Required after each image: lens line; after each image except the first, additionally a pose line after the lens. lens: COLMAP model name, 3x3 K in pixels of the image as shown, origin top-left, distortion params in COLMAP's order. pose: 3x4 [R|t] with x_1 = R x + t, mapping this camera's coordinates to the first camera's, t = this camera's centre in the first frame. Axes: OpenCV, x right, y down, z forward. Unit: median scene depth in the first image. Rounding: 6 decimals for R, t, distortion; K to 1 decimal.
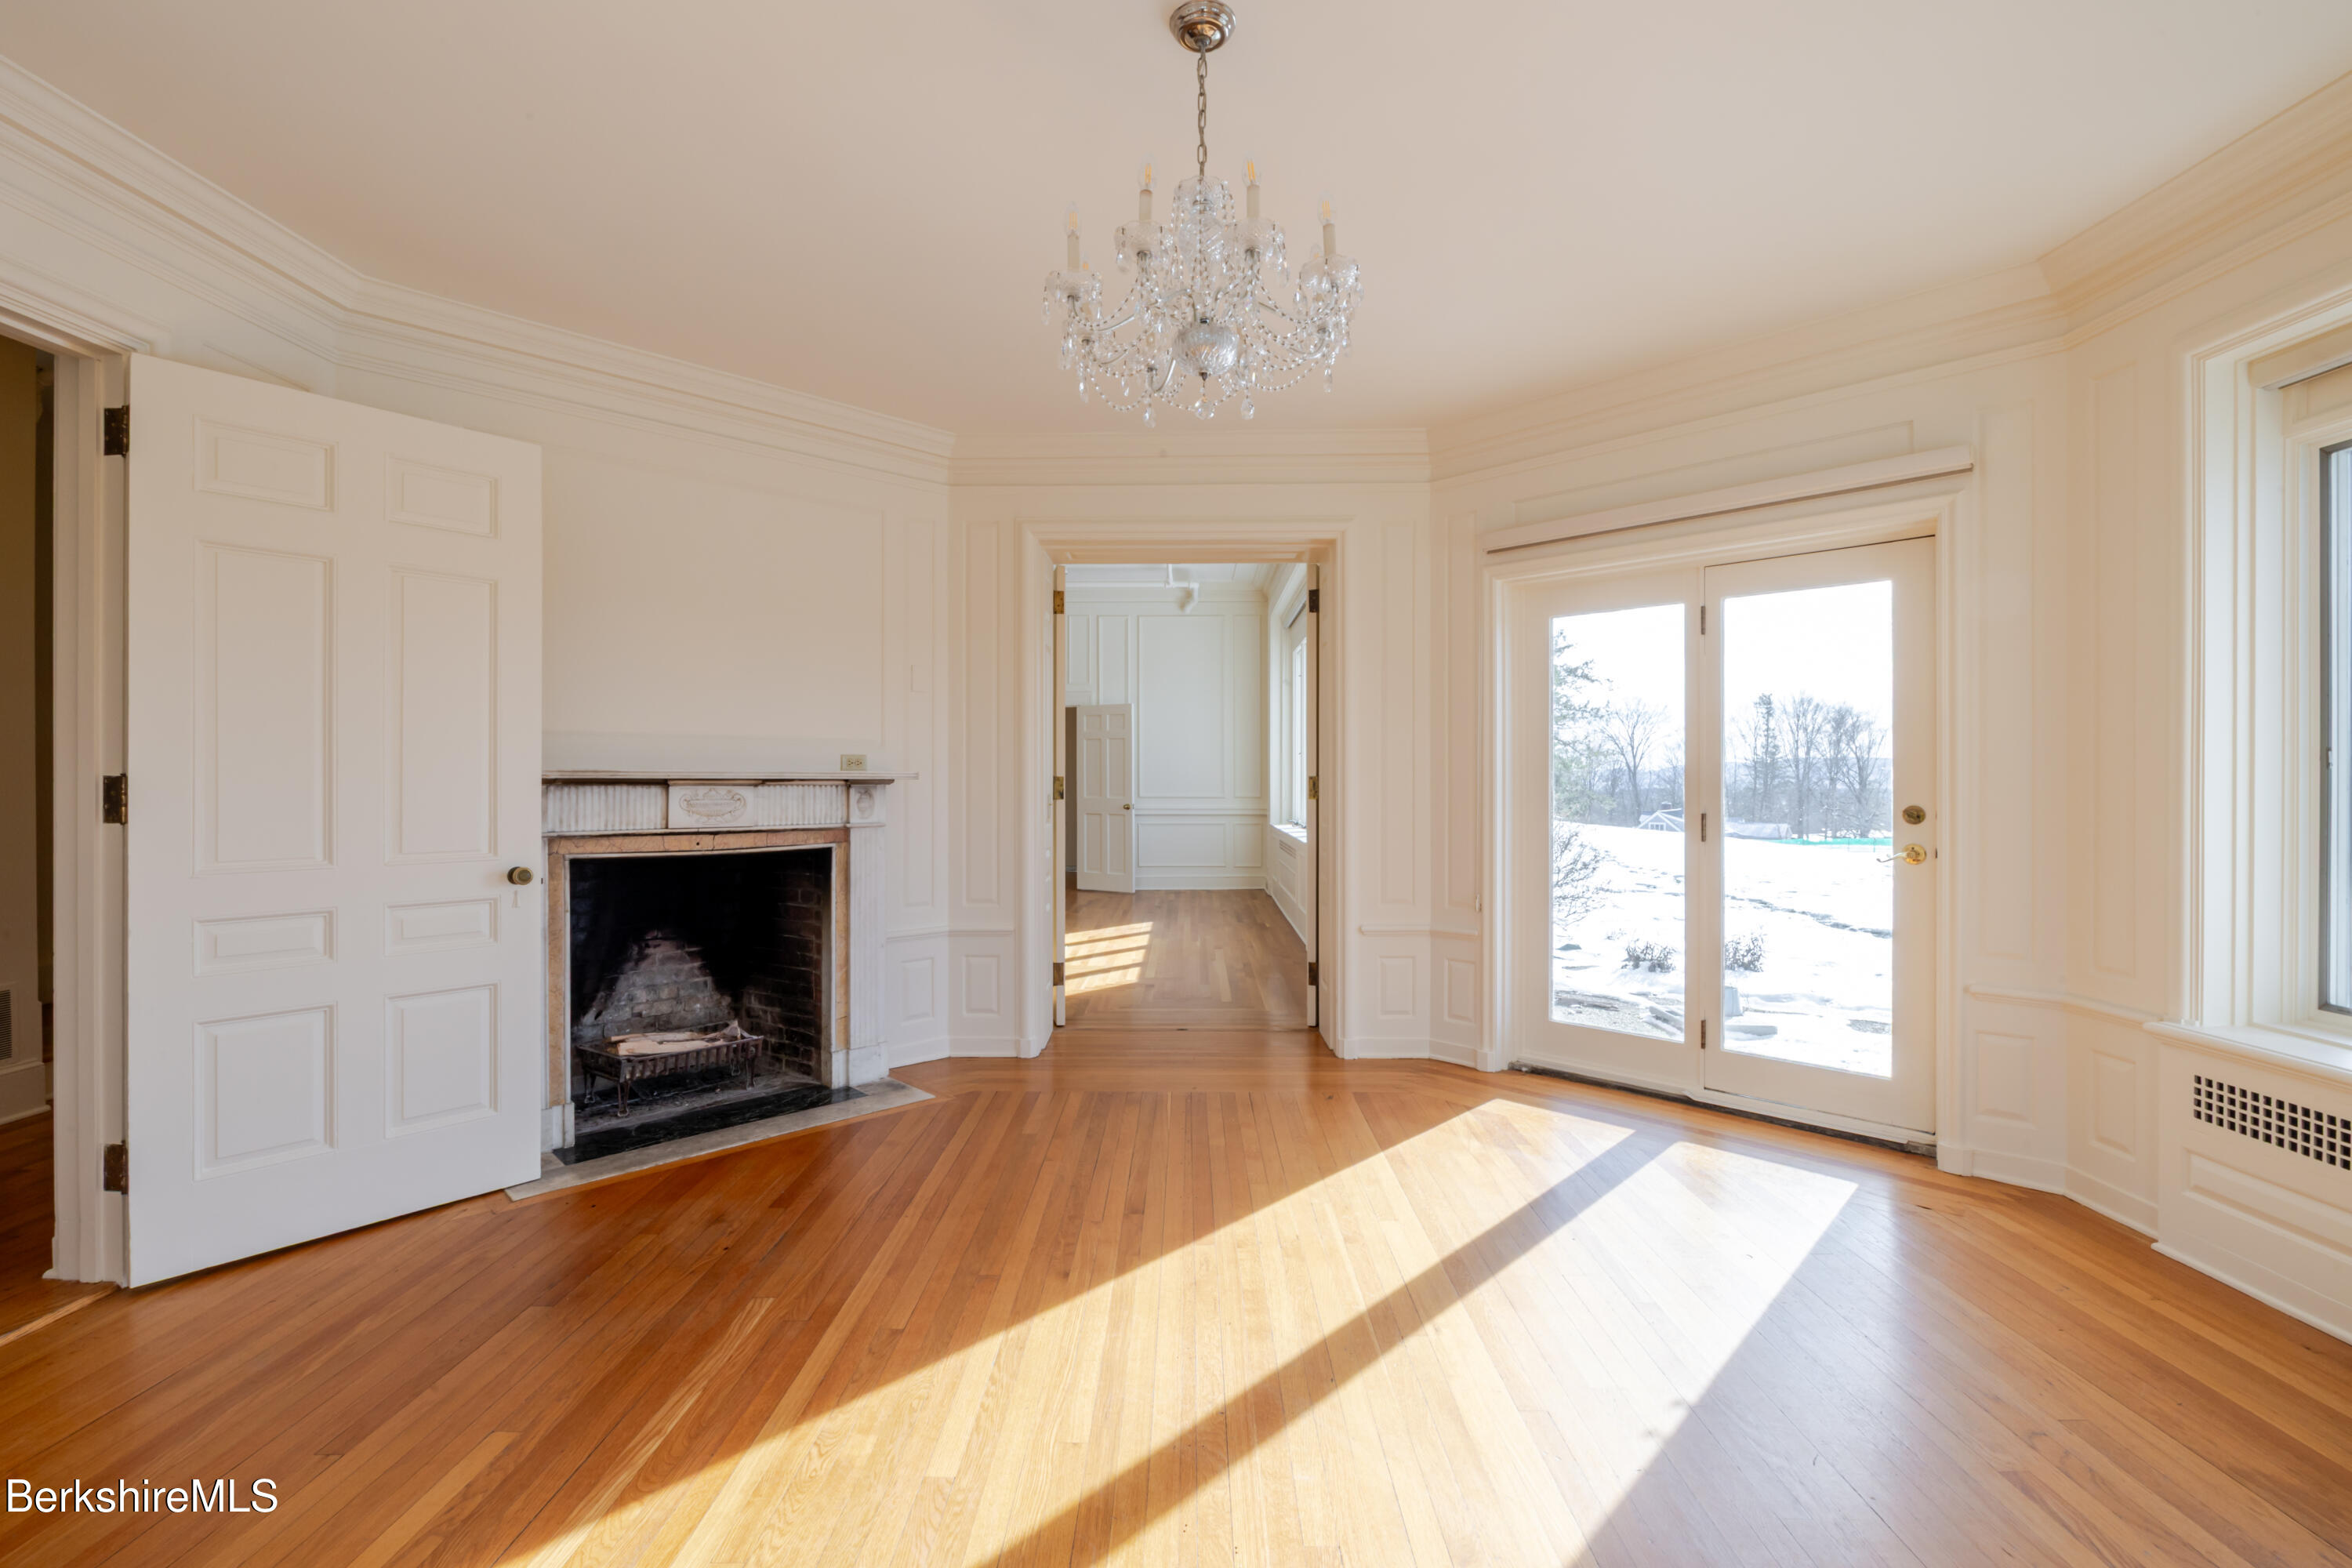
lens RADIAL K [[1052.2, 0, 1172.7], [0, 1052.2, 779.1], [0, 0, 1]] dist [0.002502, -0.000095]
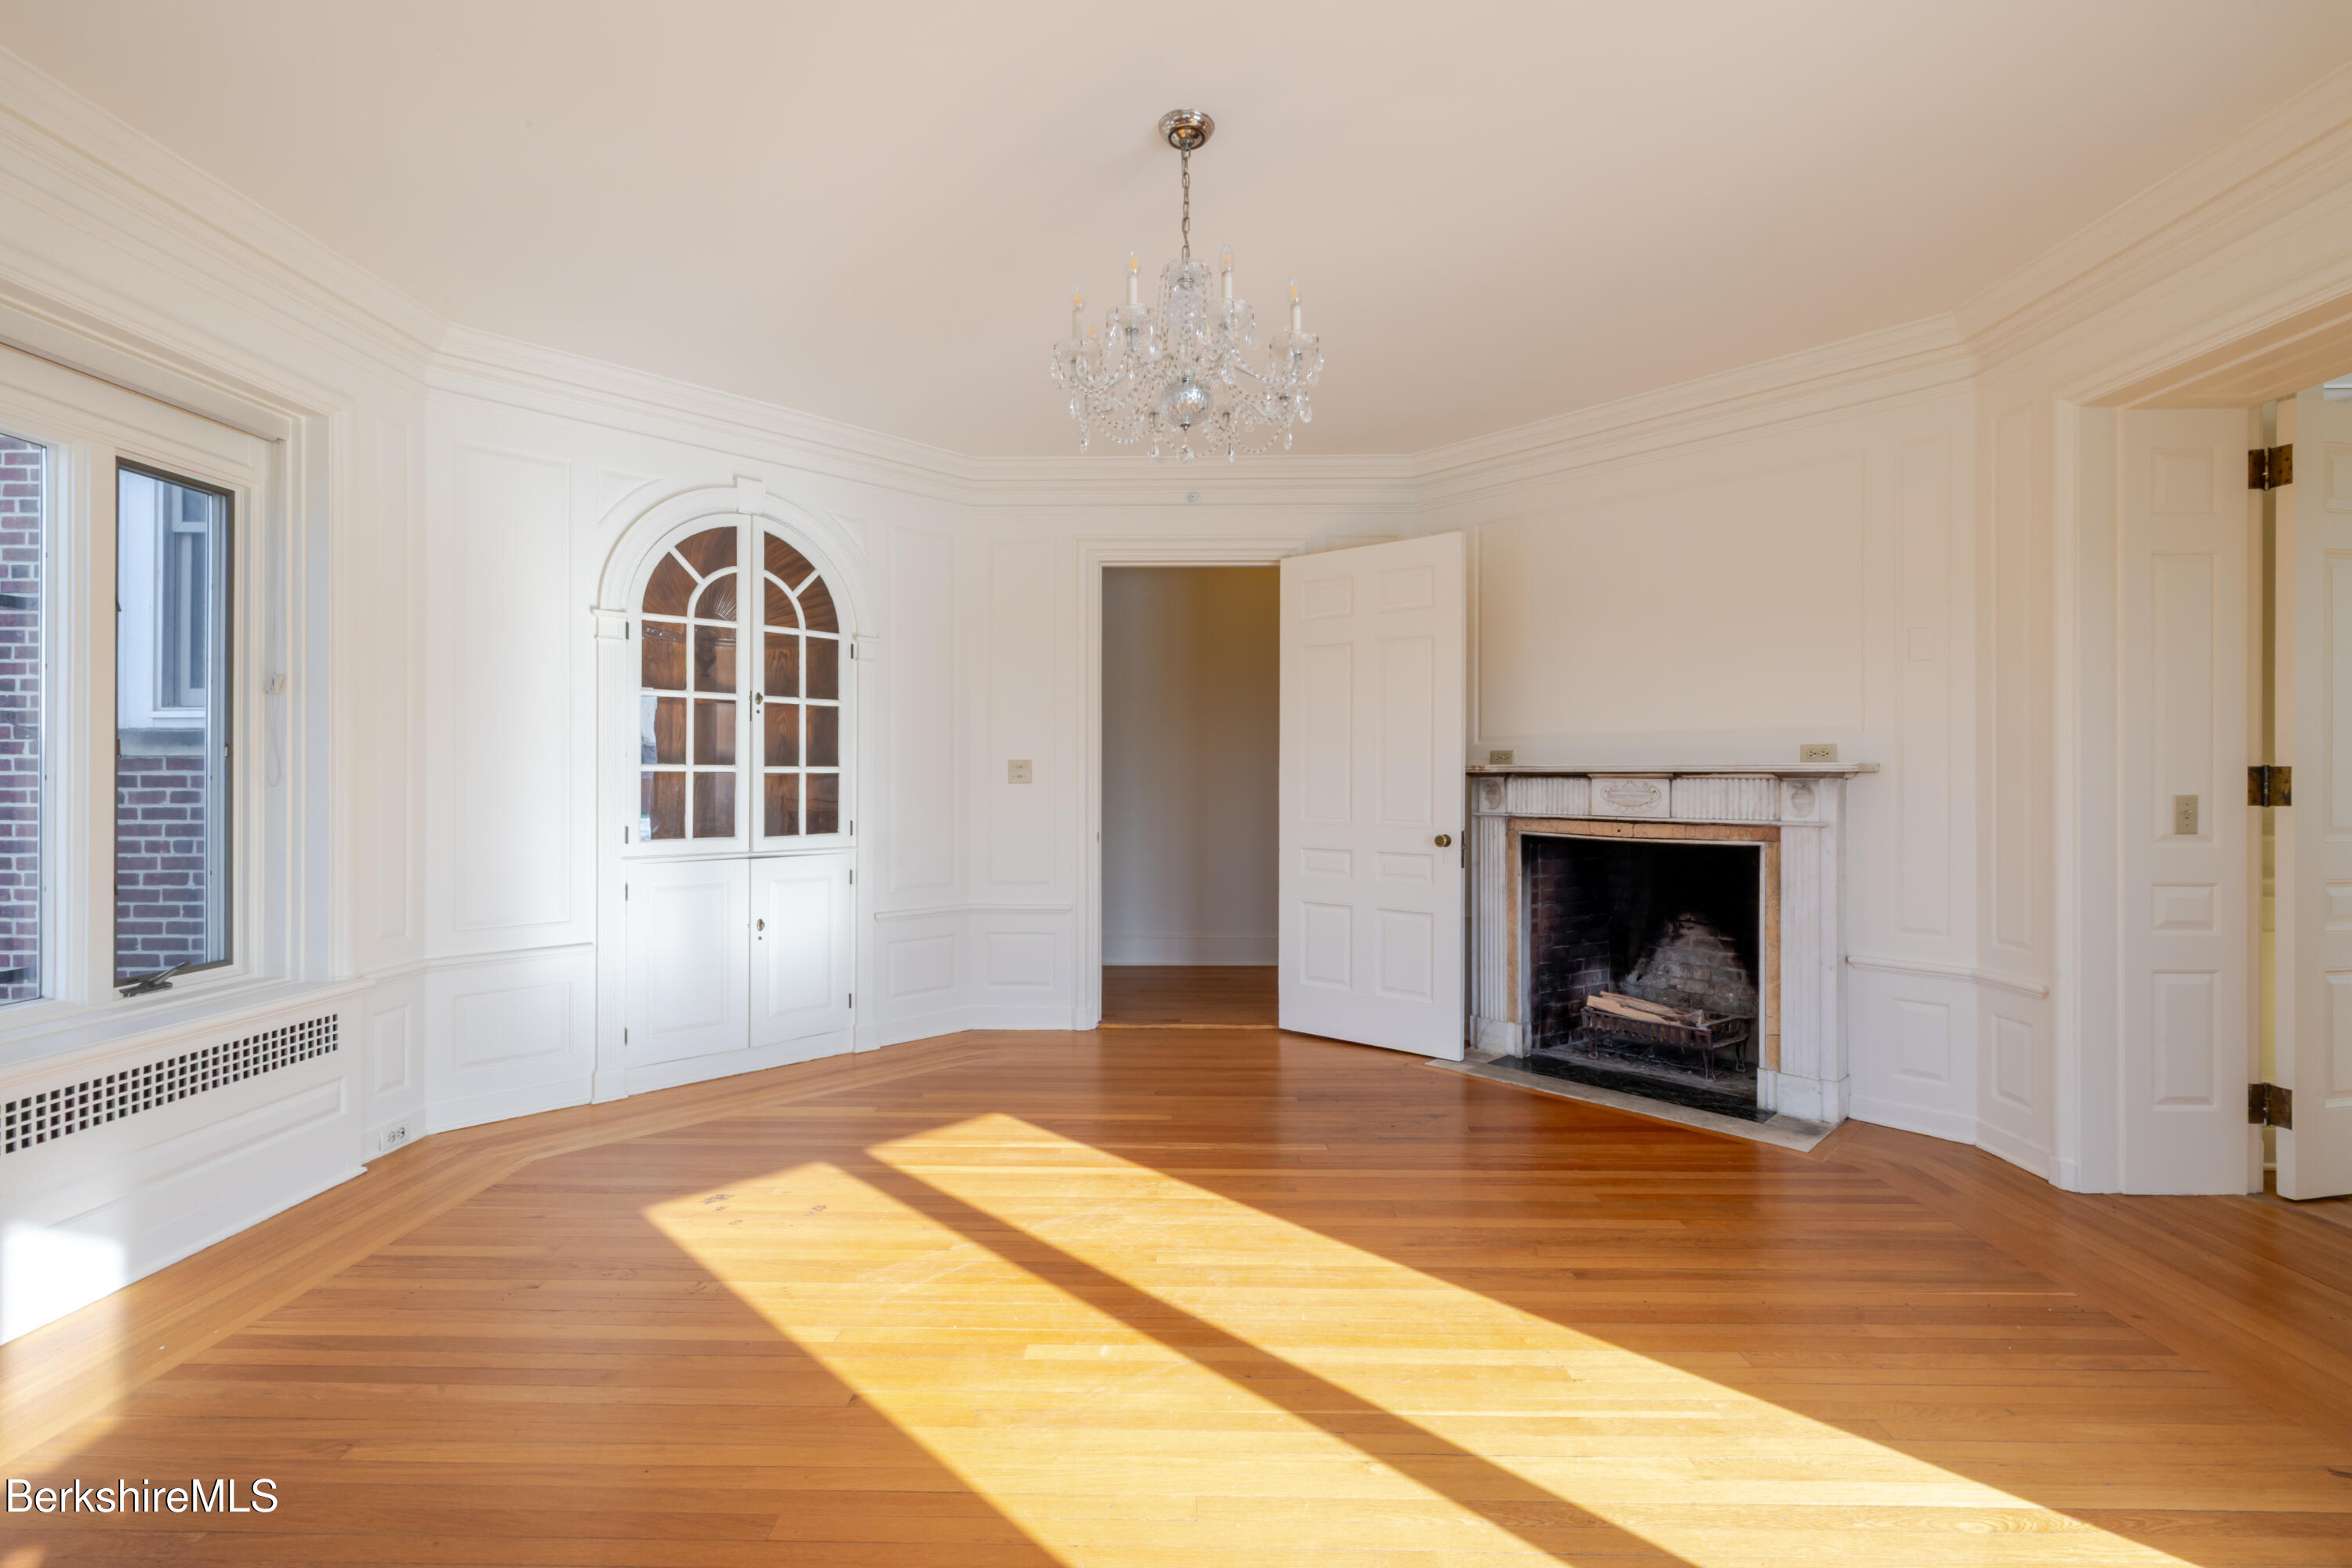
lens RADIAL K [[1019.0, 0, 1175.6], [0, 1019.0, 778.2], [0, 0, 1]] dist [0.003493, 0.000588]
pose [[-0.003436, -0.002177, -0.999992, 0.586532], [-0.002098, 0.999995, -0.002170, 0.008634], [0.999992, 0.002091, -0.003441, 0.500753]]
